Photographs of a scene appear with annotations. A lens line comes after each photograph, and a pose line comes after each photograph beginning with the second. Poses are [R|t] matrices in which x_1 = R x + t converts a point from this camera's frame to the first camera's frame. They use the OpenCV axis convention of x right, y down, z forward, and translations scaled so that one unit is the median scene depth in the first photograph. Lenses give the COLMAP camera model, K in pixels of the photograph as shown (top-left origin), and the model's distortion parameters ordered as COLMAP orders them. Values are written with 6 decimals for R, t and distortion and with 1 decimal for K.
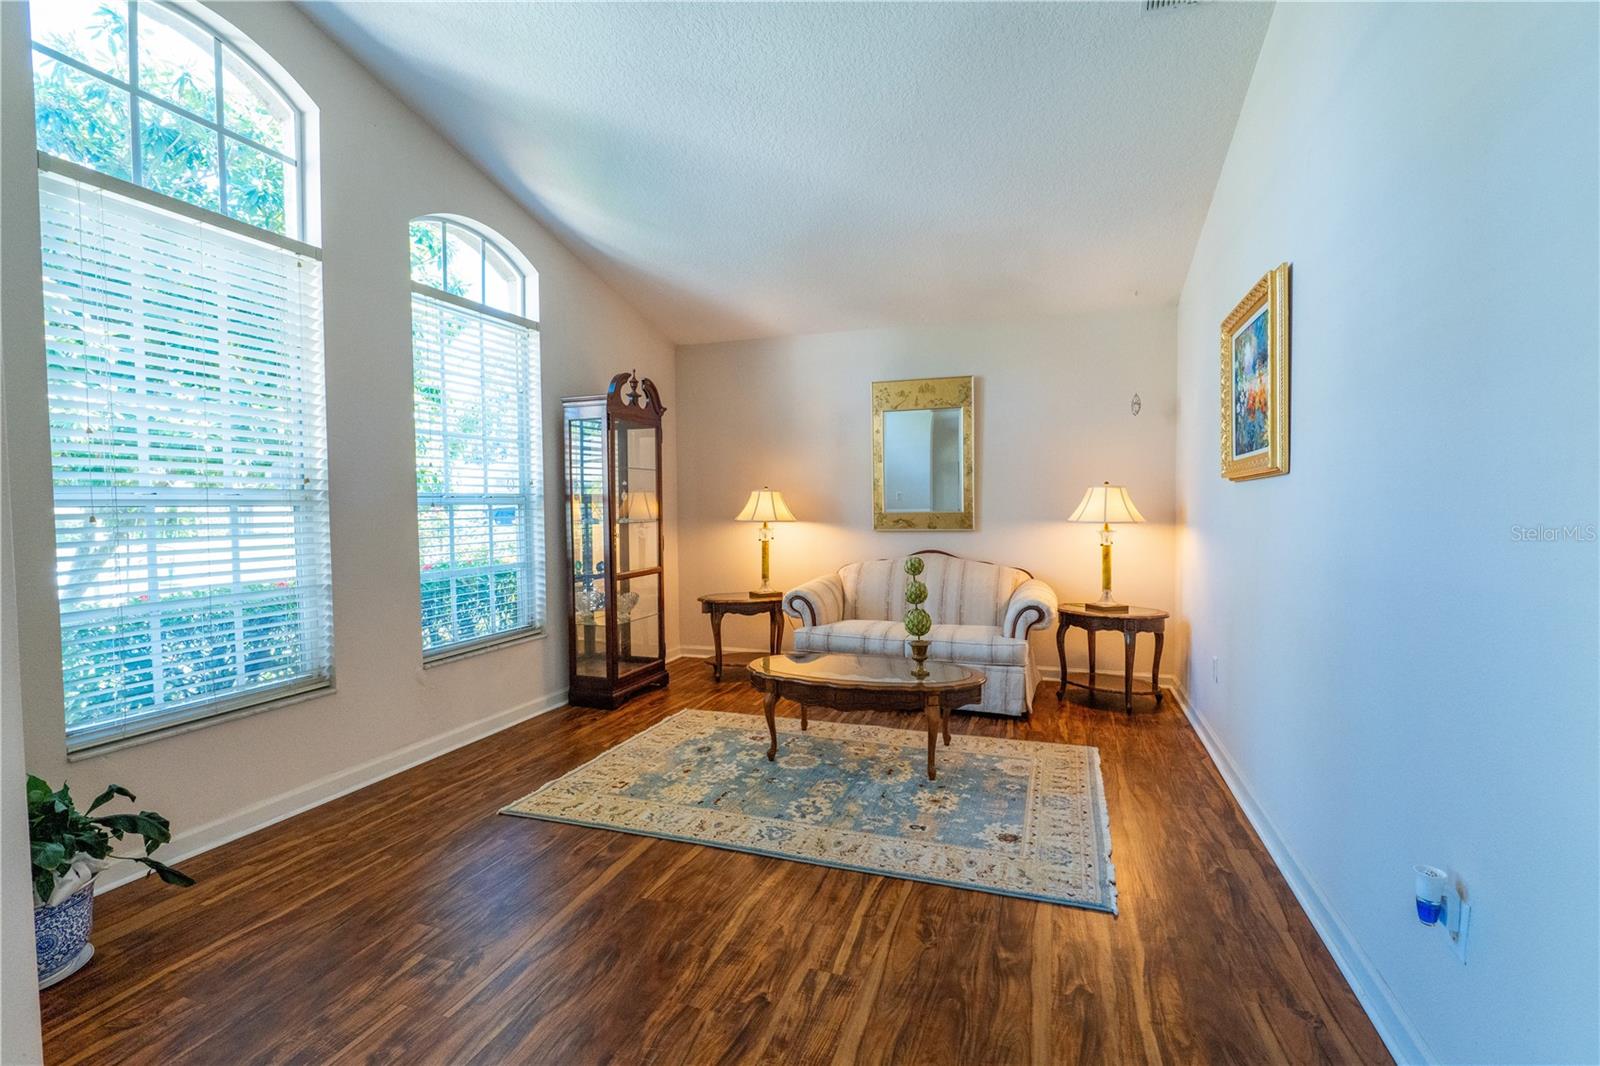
lens RADIAL K [[733.0, 0, 797.9], [0, 733.0, 529.7], [0, 0, 1]] dist [-0.024749, 0.006643]
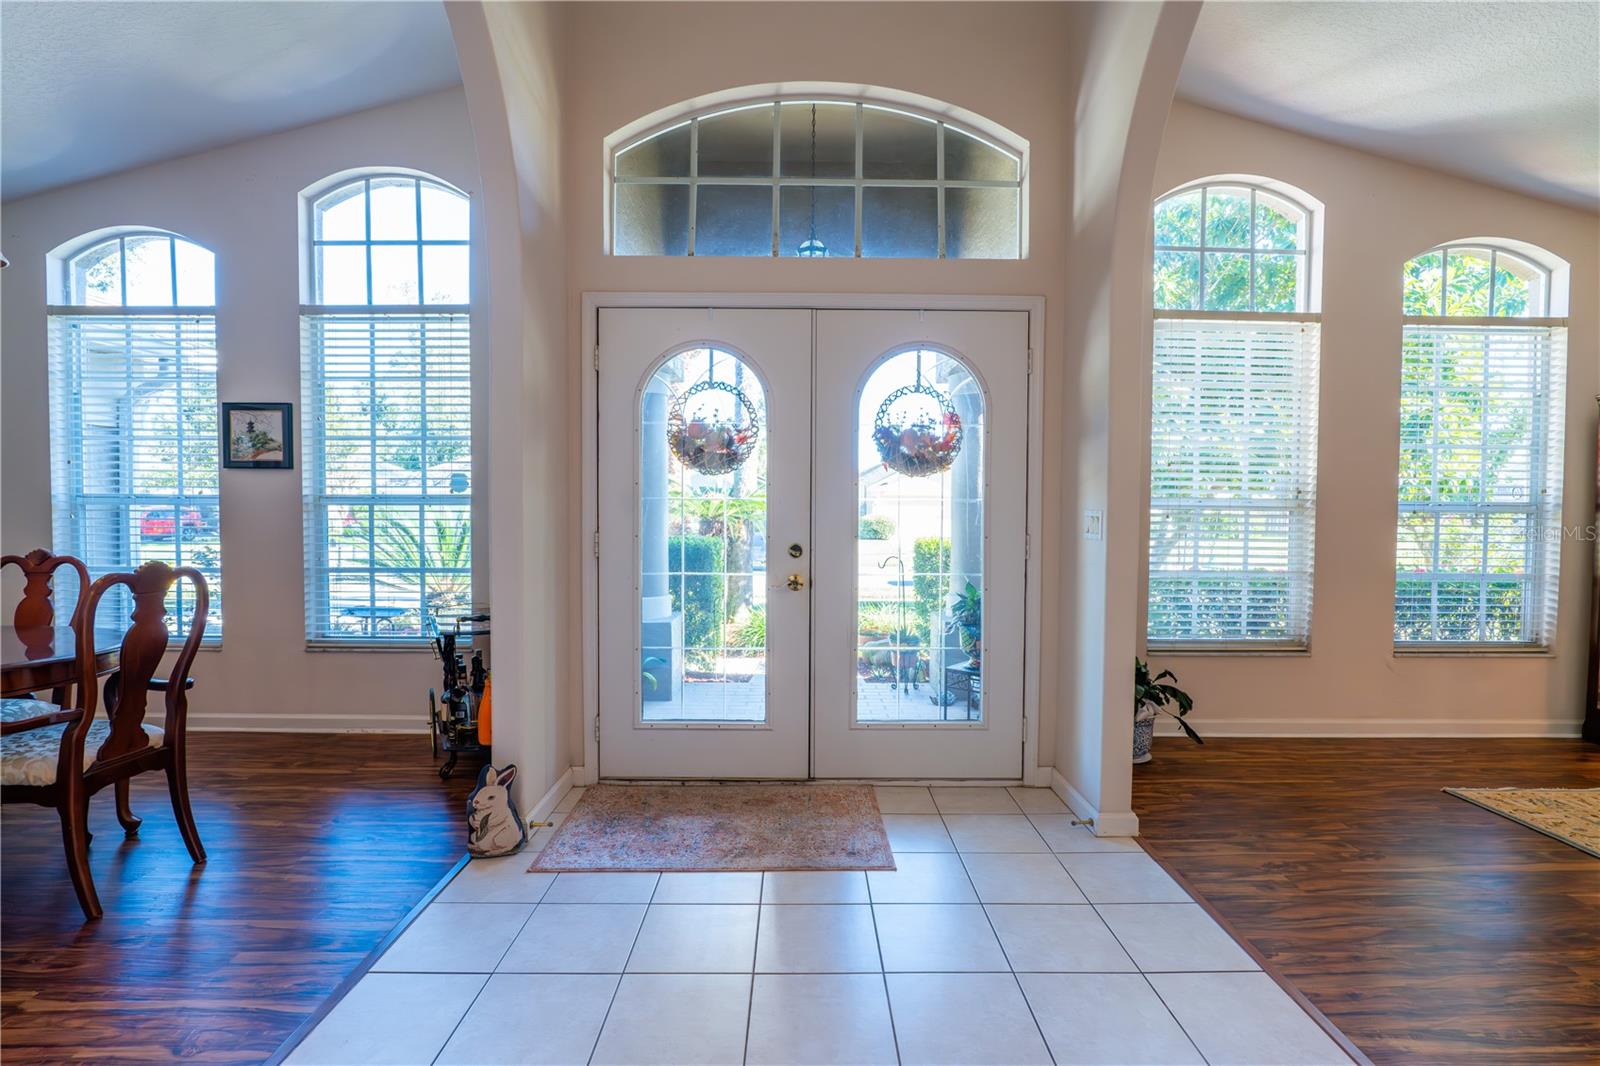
lens RADIAL K [[733.0, 0, 807.1], [0, 733.0, 536.4], [0, 0, 1]] dist [-0.024749, 0.006643]
pose [[0.333069, 0.048787, -0.941639, 0.268033], [-0.046173, 0.998306, 0.035391, 0.007541], [0.941771, 0.031691, 0.334758, -0.280533]]
